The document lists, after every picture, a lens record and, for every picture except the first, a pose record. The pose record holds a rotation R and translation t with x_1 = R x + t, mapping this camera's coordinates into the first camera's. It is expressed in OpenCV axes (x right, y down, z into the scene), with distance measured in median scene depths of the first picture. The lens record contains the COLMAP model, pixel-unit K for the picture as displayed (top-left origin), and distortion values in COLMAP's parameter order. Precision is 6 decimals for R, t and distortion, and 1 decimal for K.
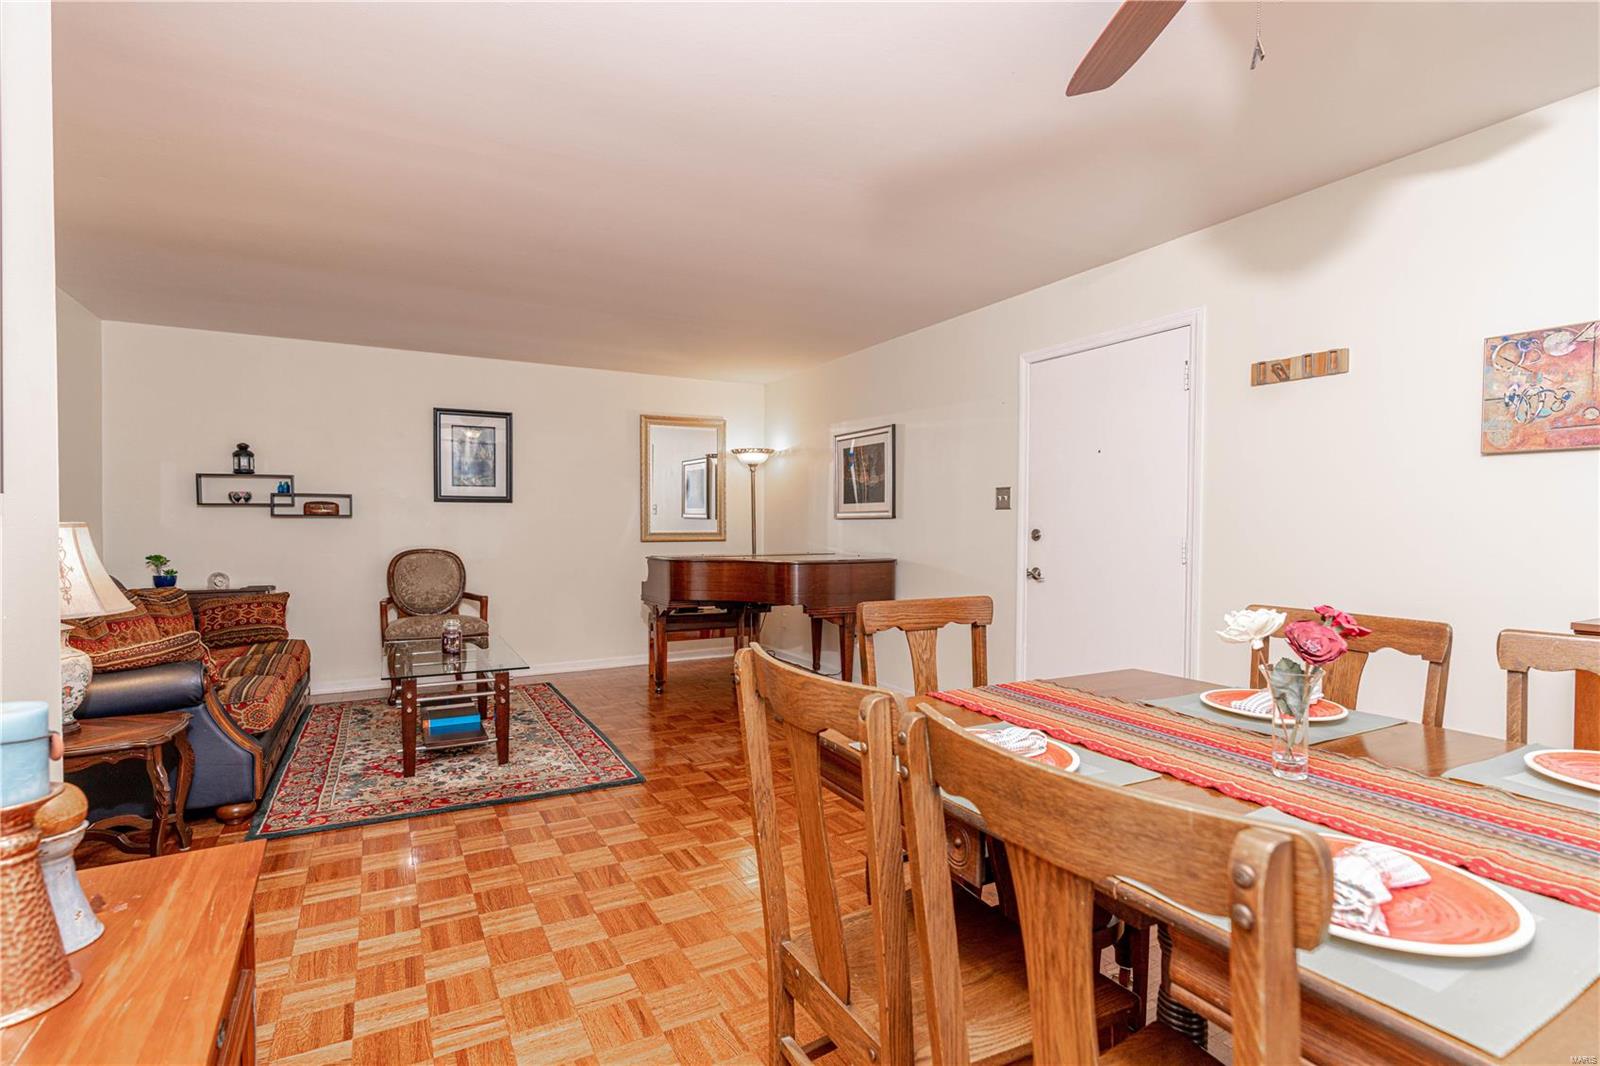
lens RADIAL K [[762.1, 0, 800.0], [0, 762.1, 528.2], [0, 0, 1]] dist [0.000900, -0.000080]
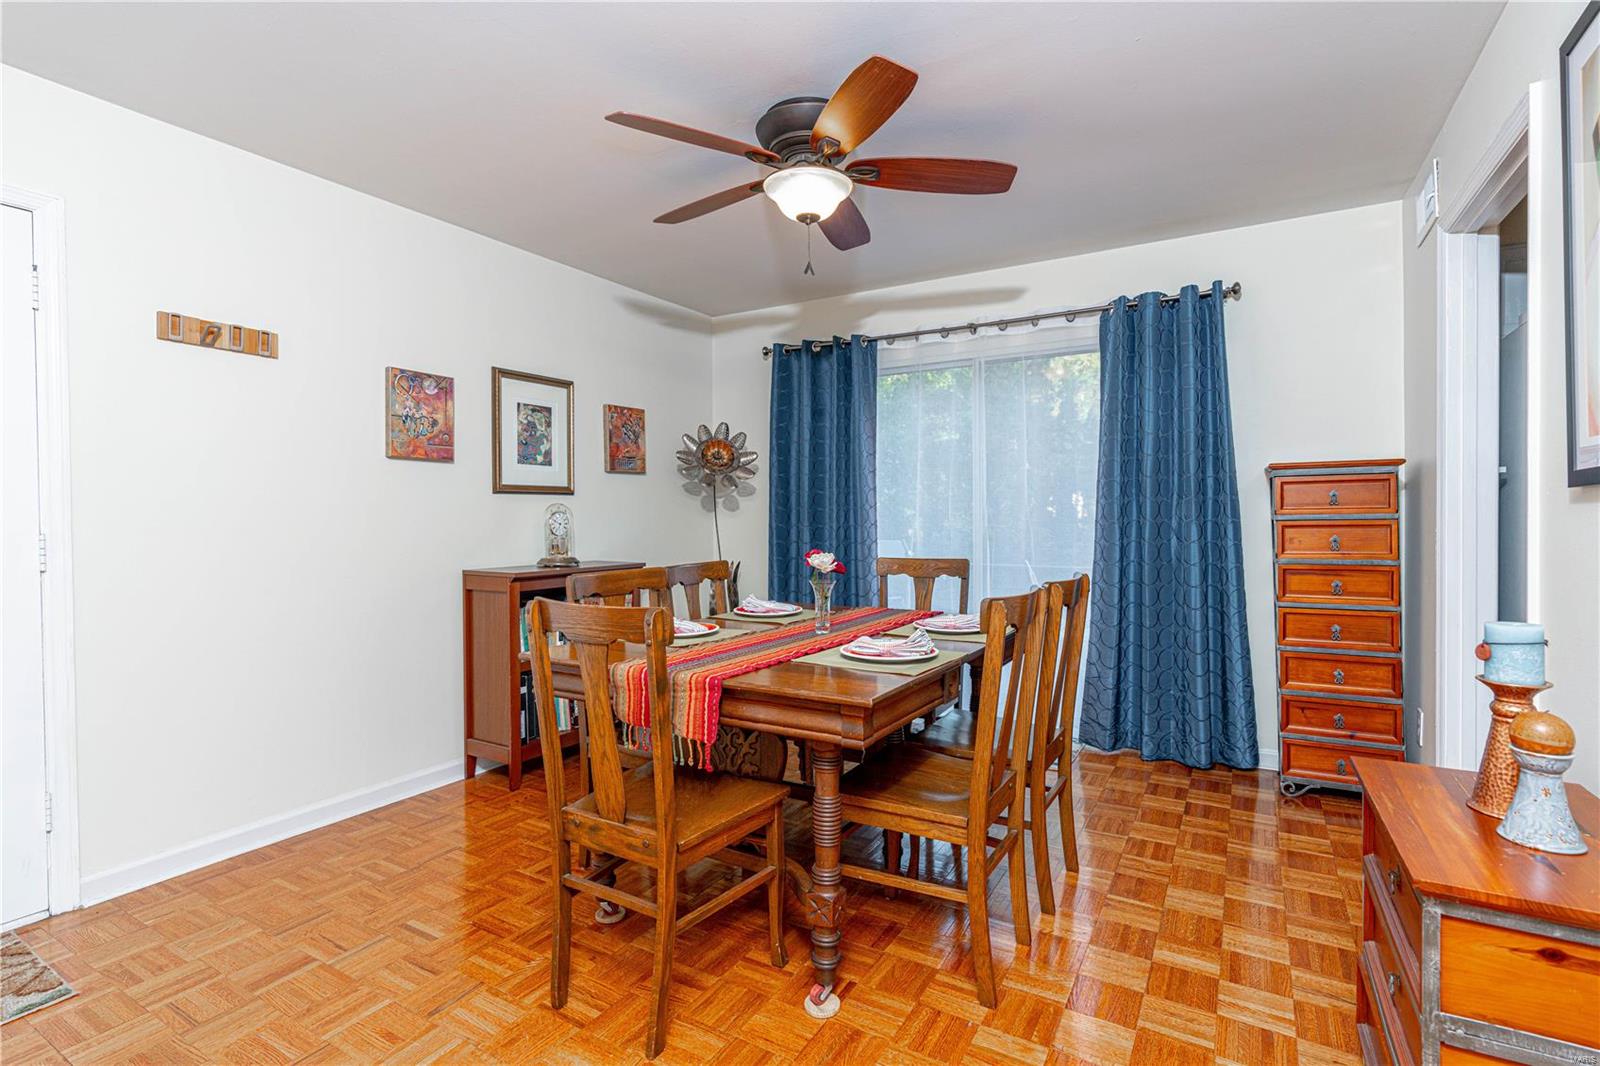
lens RADIAL K [[762.1, 0, 799.3], [0, 762.1, 525.6], [0, 0, 1]] dist [0.000900, -0.000080]
pose [[-0.516003, -0.007430, 0.856555, -0.584362], [0.010772, 0.999827, 0.015162, 0.007103], [-0.856519, 0.017050, -0.515834, 1.121625]]
